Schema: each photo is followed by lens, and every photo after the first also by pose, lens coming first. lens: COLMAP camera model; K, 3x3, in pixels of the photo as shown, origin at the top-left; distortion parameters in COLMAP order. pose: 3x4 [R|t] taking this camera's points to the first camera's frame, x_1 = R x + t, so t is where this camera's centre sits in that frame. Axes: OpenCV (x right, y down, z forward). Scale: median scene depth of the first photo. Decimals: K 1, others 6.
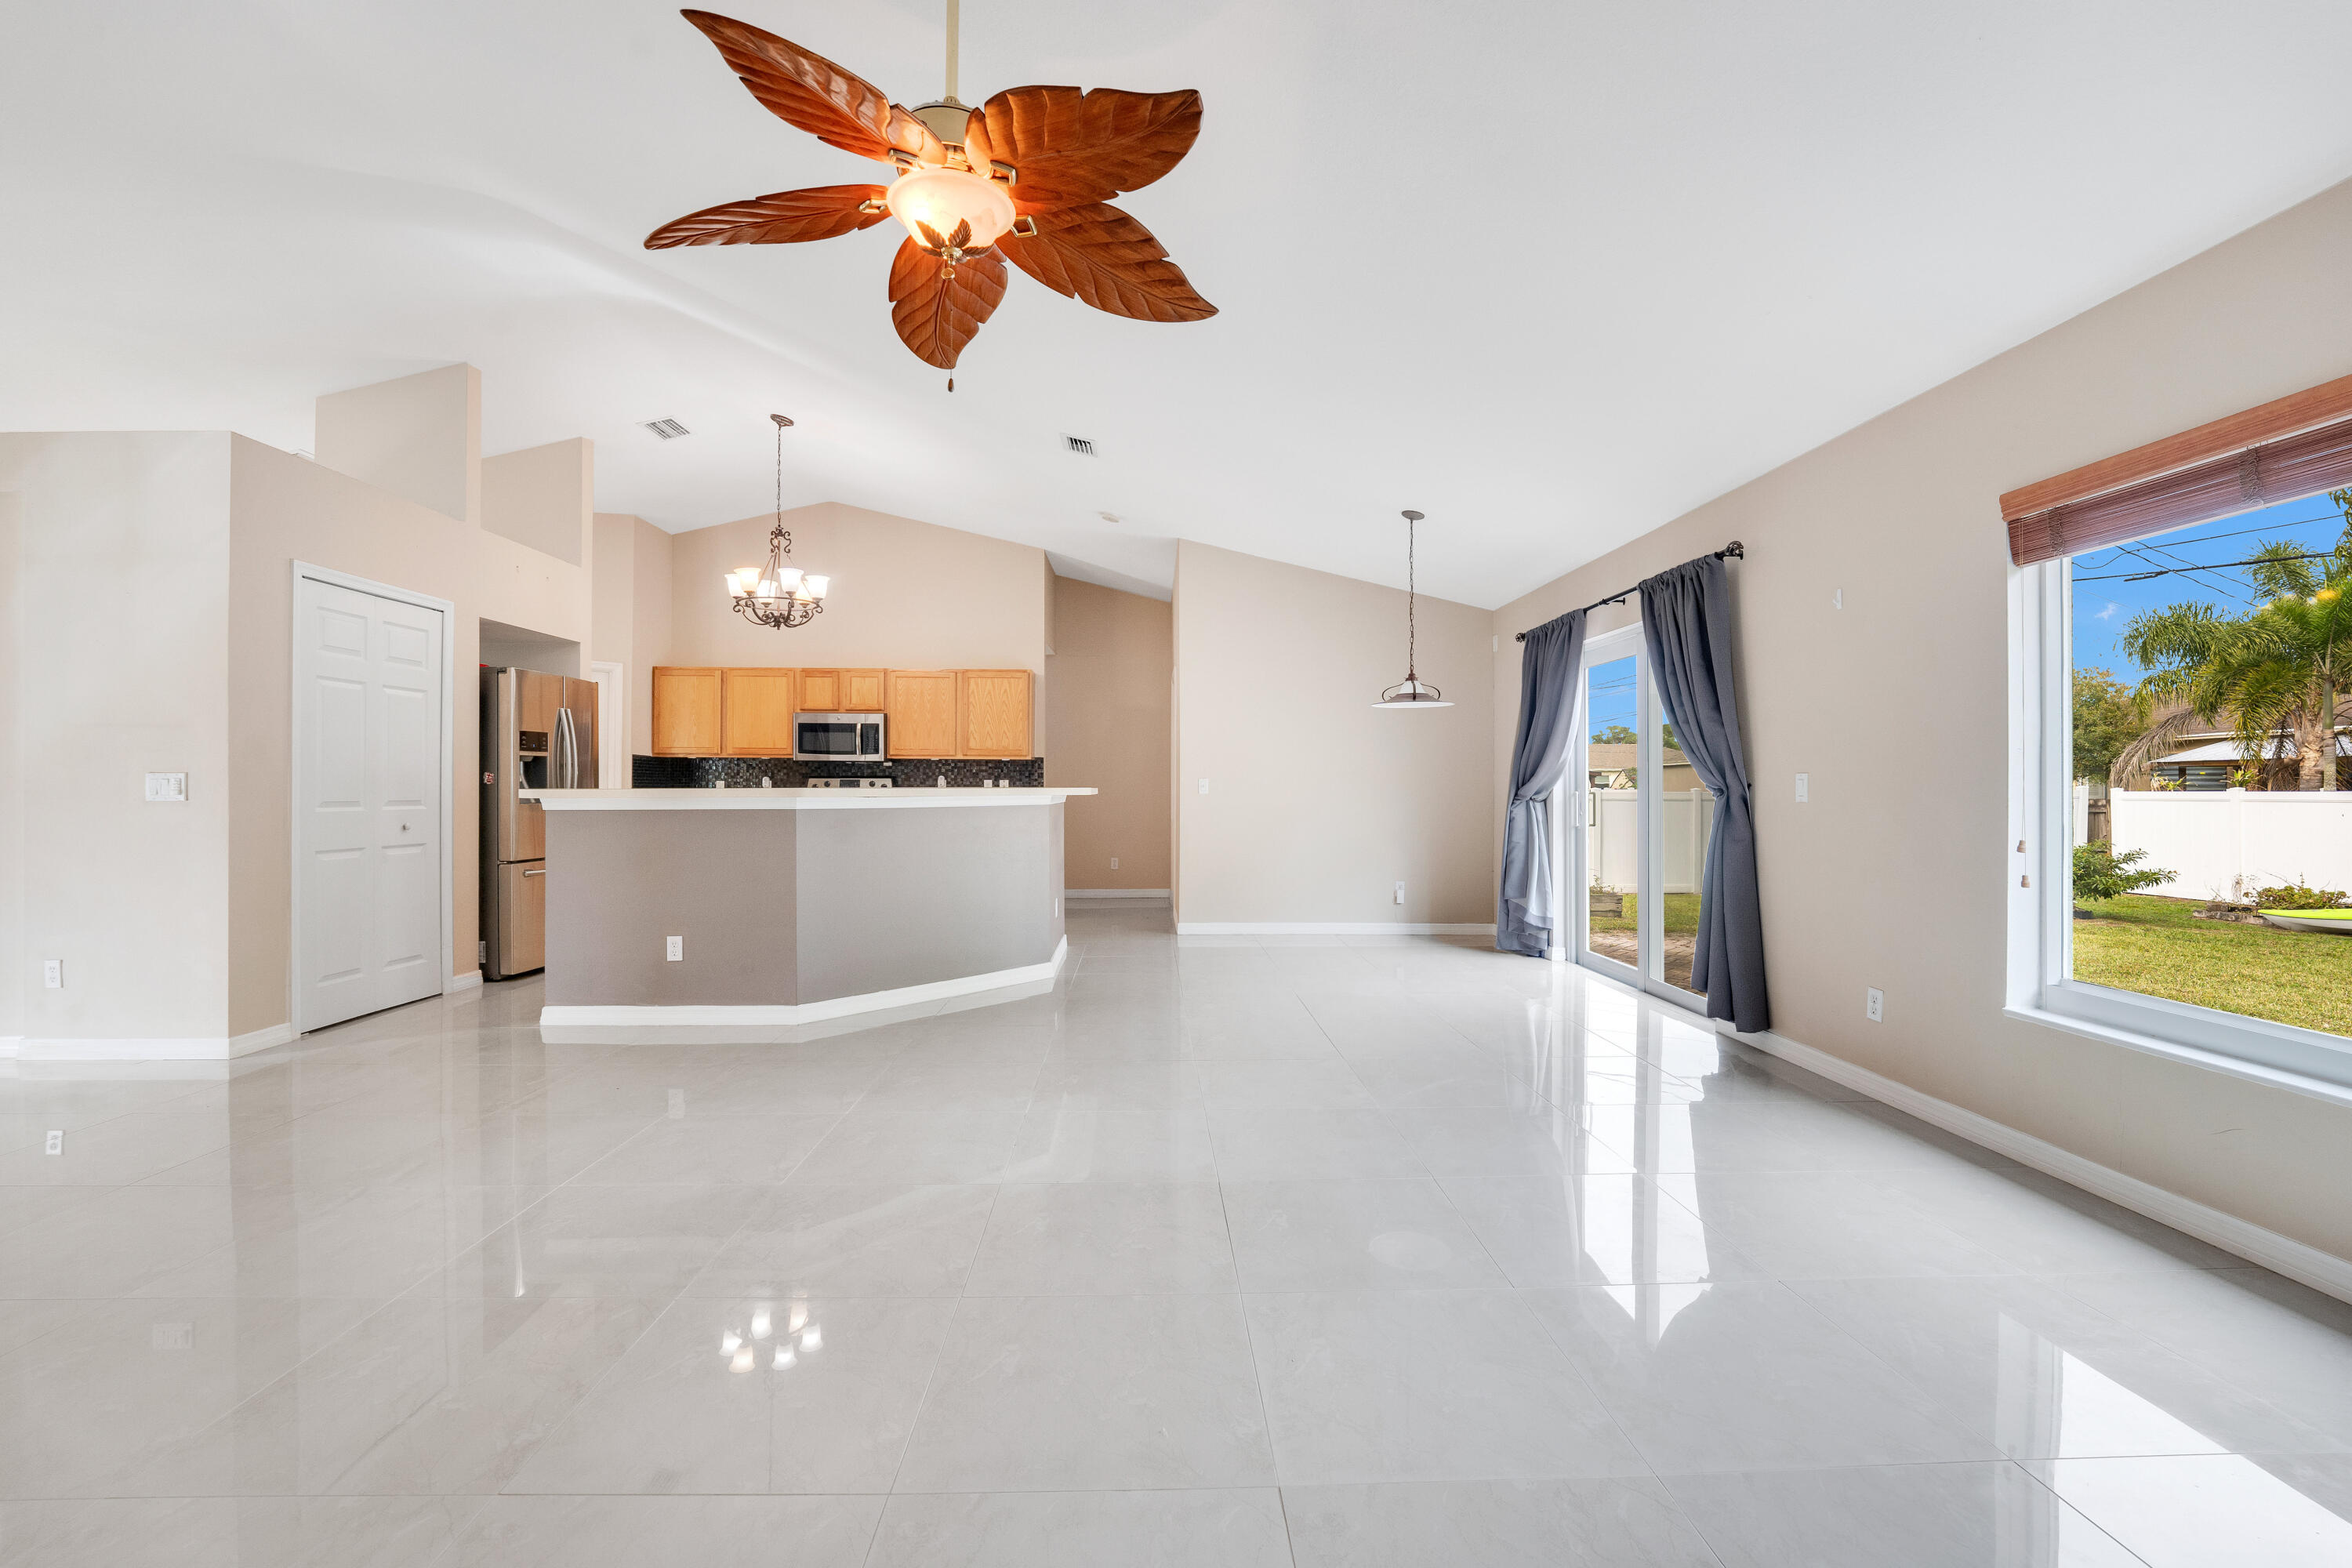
lens RADIAL K [[1007.8, 0, 1176.0], [0, 1007.8, 784.0], [0, 0, 1]] dist [-0.012098, -0.000204]
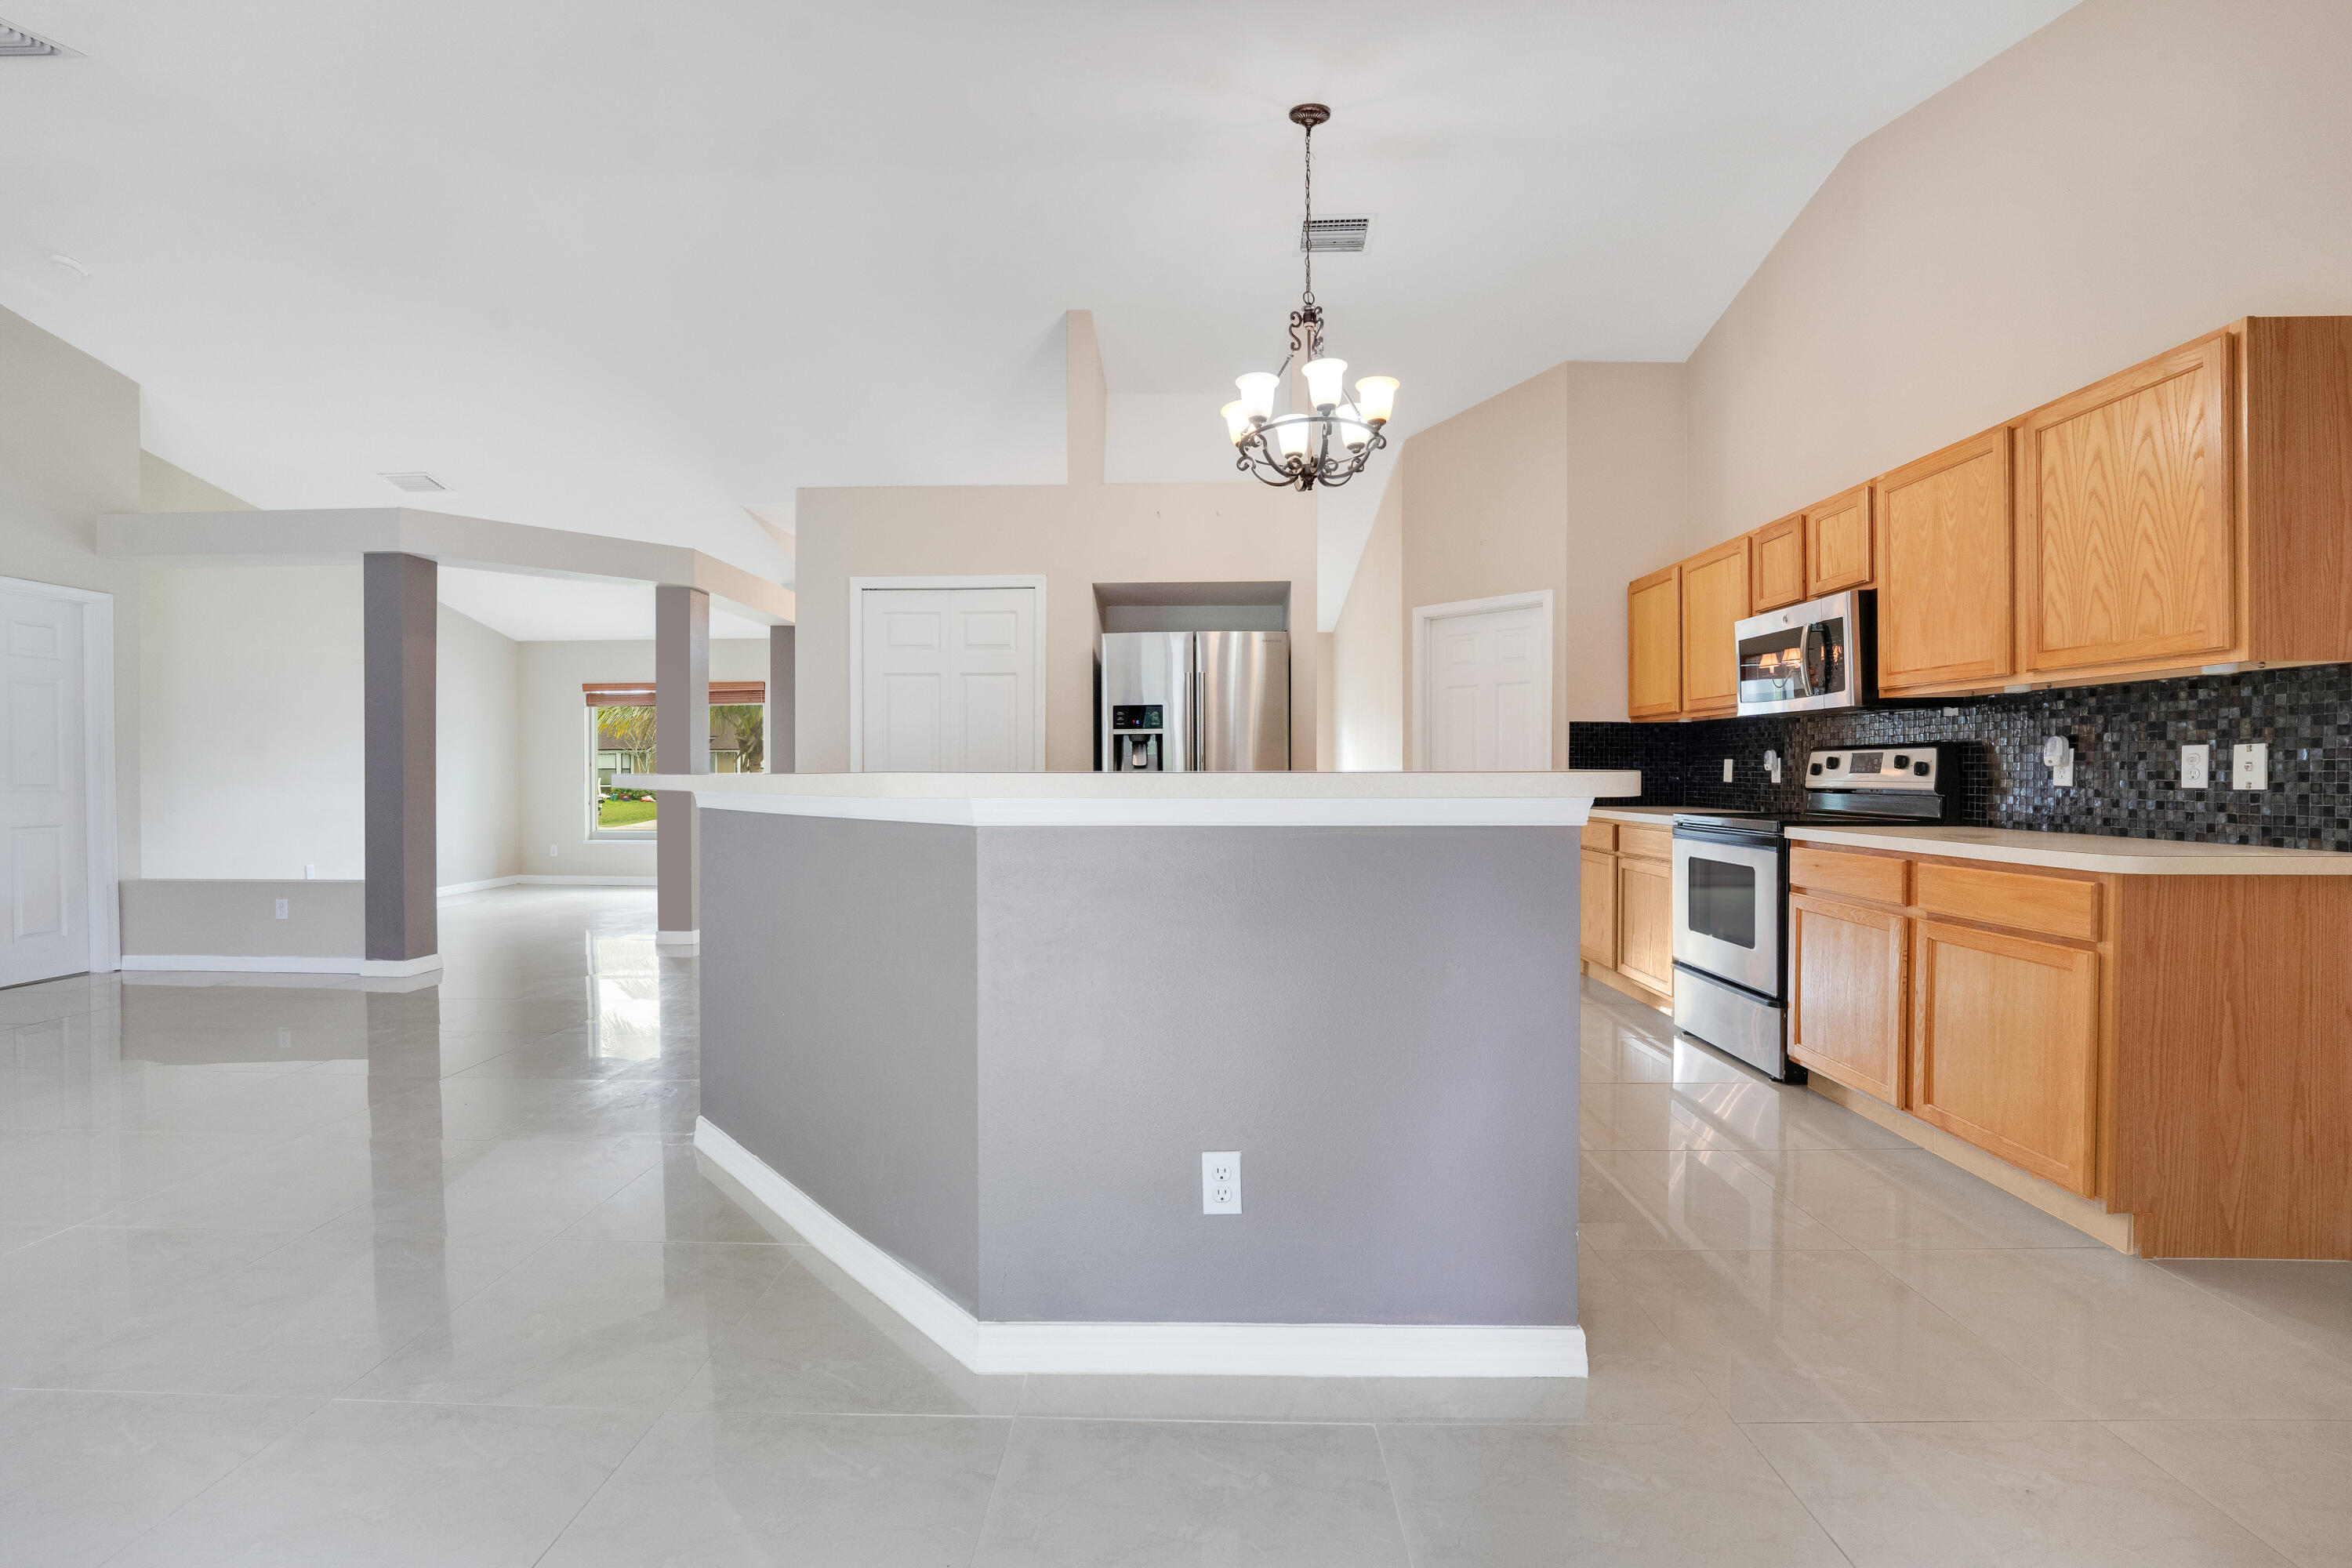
lens RADIAL K [[993.4, 0, 1190.7], [0, 993.4, 780.7], [0, 0, 1]] dist [-0.022456, 0.000544]
pose [[-0.060762, 0.009633, -0.998106, 0.161704], [0.006231, 0.999938, 0.009271, 0.003019], [0.998133, -0.005656, -0.060818, 0.957514]]
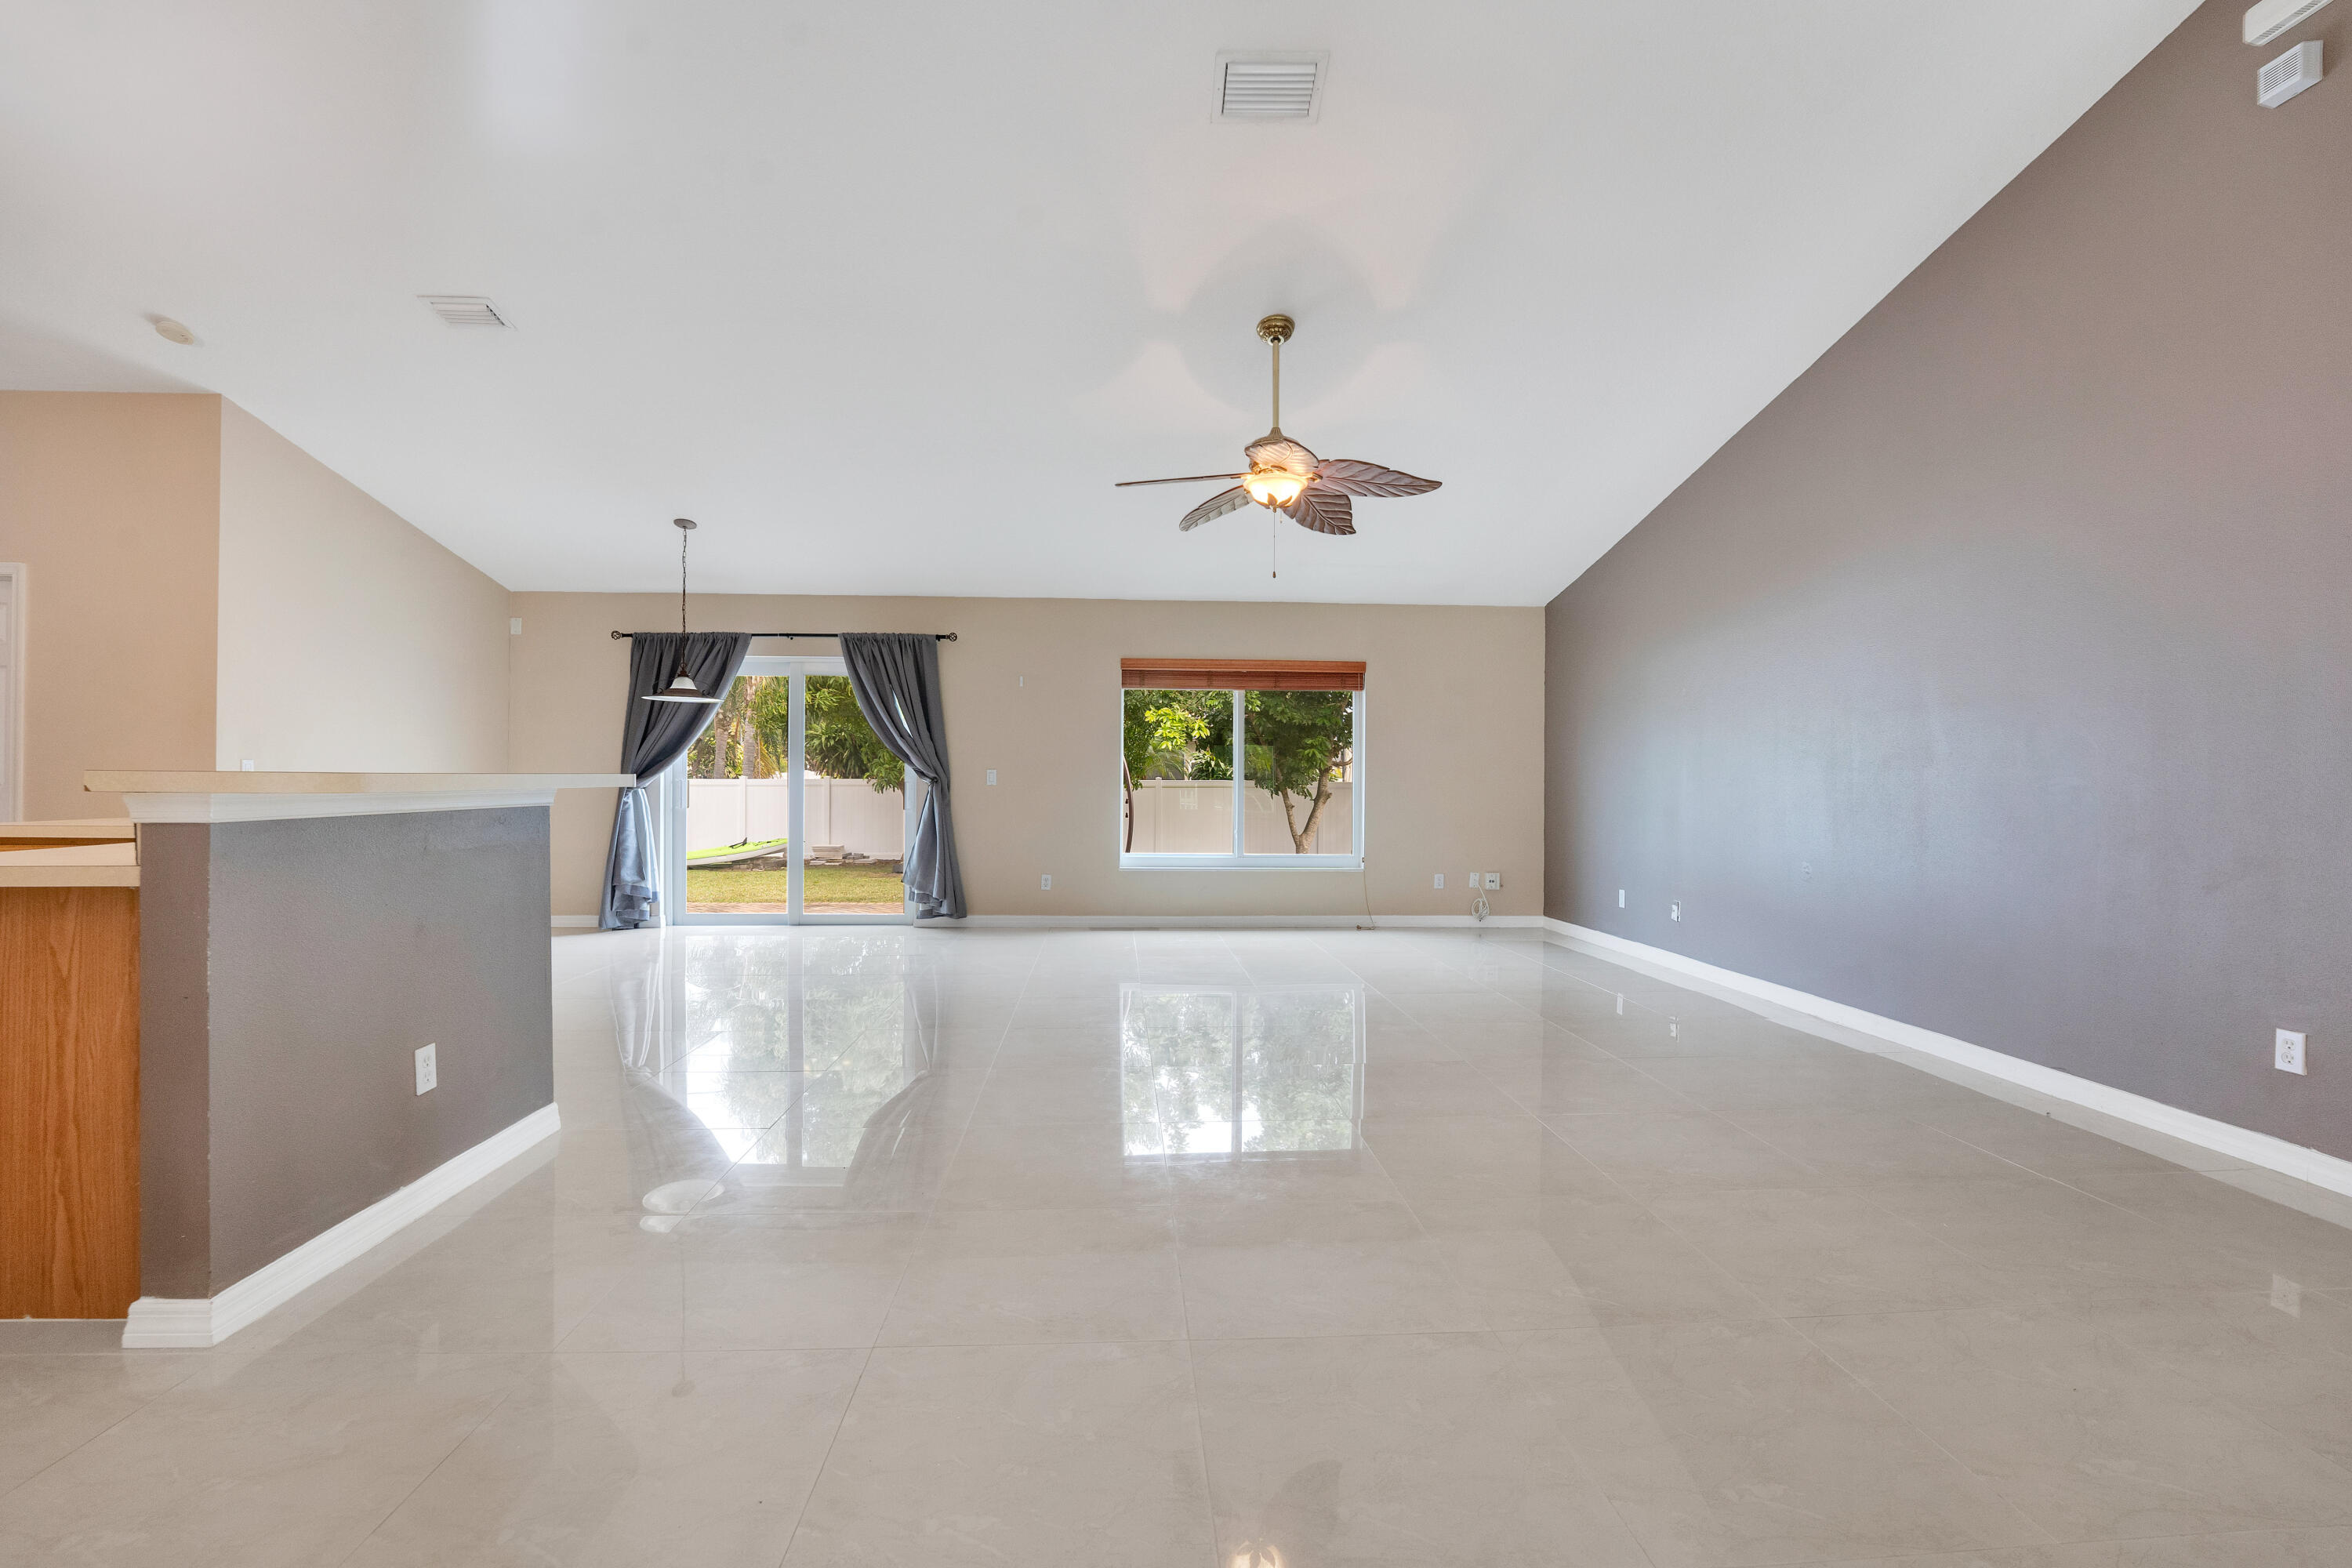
lens RADIAL K [[999.1, 0, 1162.1], [0, 999.1, 764.6], [0, 0, 1]] dist [-0.002603, -0.000400]
pose [[0.003360, 0.020698, 0.999780, -0.734896], [-0.012033, 0.999714, -0.020657, 0.007592], [-0.999922, -0.011961, 0.003608, 0.421788]]
